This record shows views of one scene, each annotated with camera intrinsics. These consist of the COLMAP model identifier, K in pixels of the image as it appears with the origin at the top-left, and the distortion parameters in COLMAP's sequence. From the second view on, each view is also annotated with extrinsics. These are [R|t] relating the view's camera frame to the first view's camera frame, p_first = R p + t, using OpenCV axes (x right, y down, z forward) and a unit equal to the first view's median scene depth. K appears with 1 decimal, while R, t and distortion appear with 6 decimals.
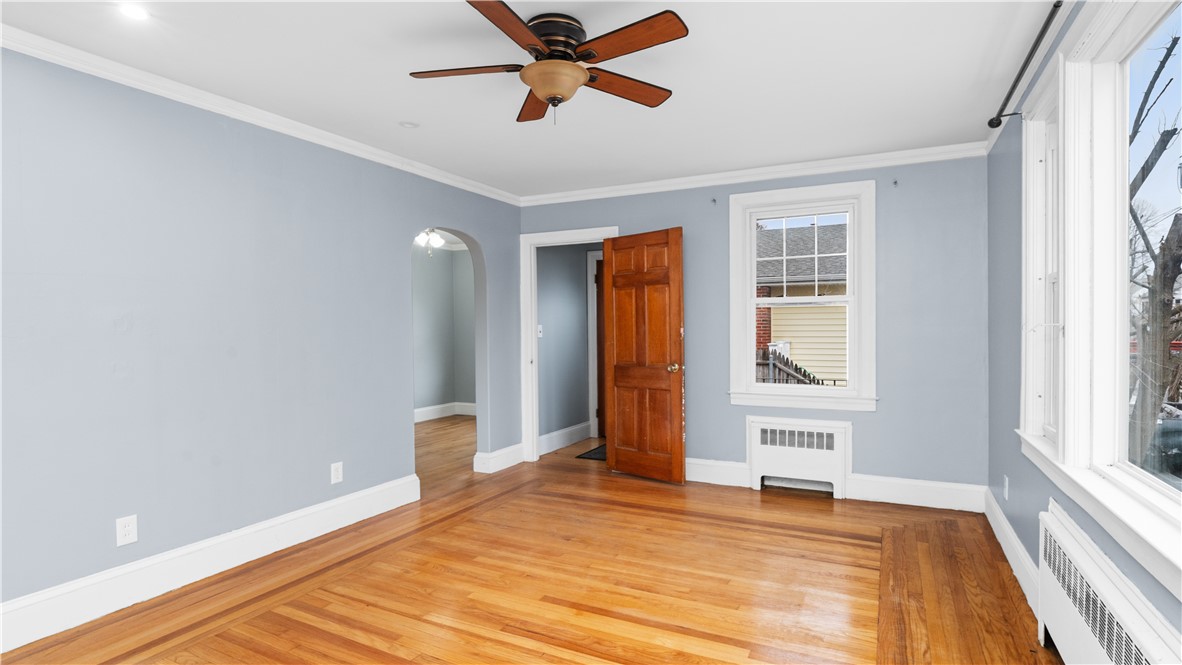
lens RADIAL K [[566.8, 0, 596.7], [0, 566.8, 334.5], [0, 0, 1]] dist [-0.009533, 0.003634]
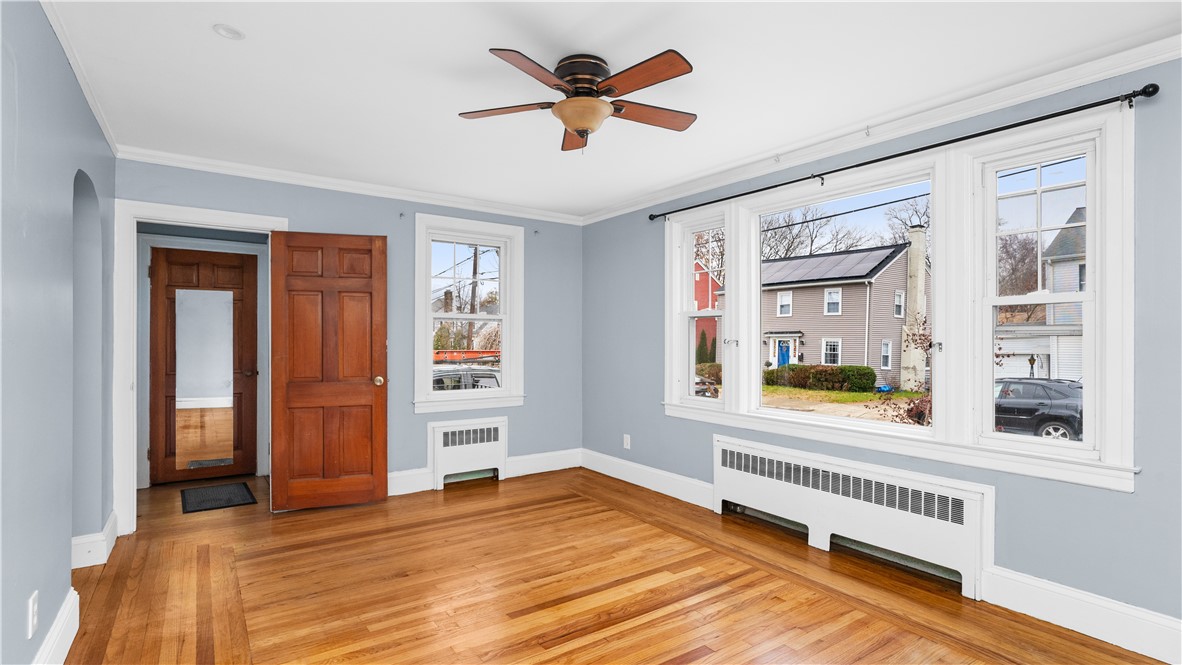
lens RADIAL K [[566.8, 0, 555.2], [0, 566.8, 333.4], [0, 0, 1]] dist [-0.009533, 0.003634]
pose [[0.505000, 0.016691, 0.862958, -0.590549], [0.002112, 0.999786, -0.020573, -0.001647], [-0.863117, 0.012212, 0.504857, 0.281698]]
